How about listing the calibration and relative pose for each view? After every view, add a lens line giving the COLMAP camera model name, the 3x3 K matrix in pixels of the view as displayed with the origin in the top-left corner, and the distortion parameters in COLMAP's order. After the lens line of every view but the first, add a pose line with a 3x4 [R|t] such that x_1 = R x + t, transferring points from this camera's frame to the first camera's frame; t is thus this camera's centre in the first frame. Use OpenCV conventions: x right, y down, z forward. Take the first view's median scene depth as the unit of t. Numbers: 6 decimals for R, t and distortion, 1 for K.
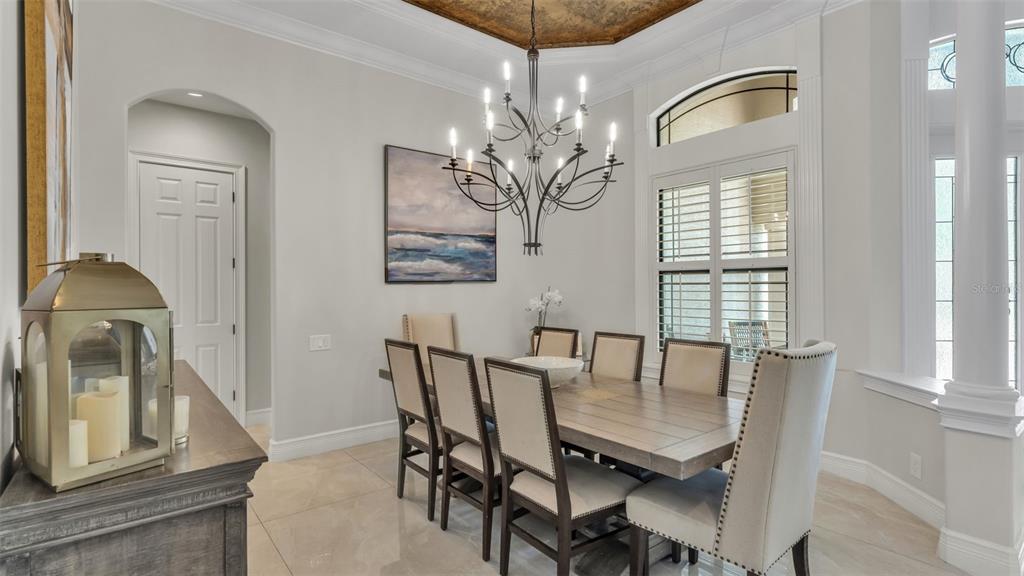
lens RADIAL K [[484.1, 0, 513.5], [0, 484.1, 290.5], [0, 0, 1]] dist [-0.000073, -0.000266]
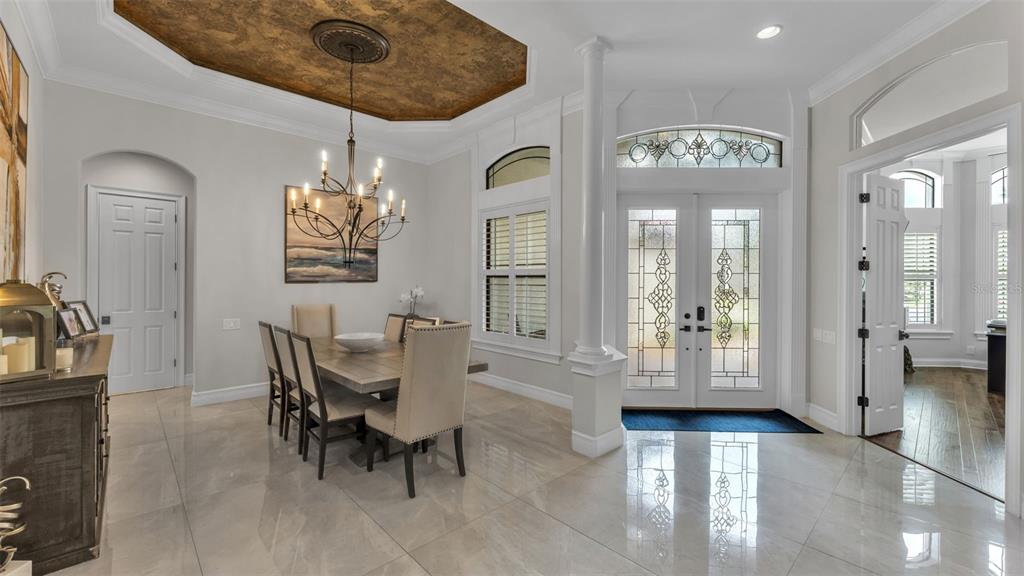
lens RADIAL K [[410.9, 0, 511.7], [0, 410.9, 283.7], [0, 0, 1]] dist [0.000128, 0.000126]
pose [[0.997041, 0.009560, 0.076272, 0.302389], [-0.009761, 0.999950, 0.002272, -0.020671], [-0.076246, -0.003010, 0.997084, -0.250510]]
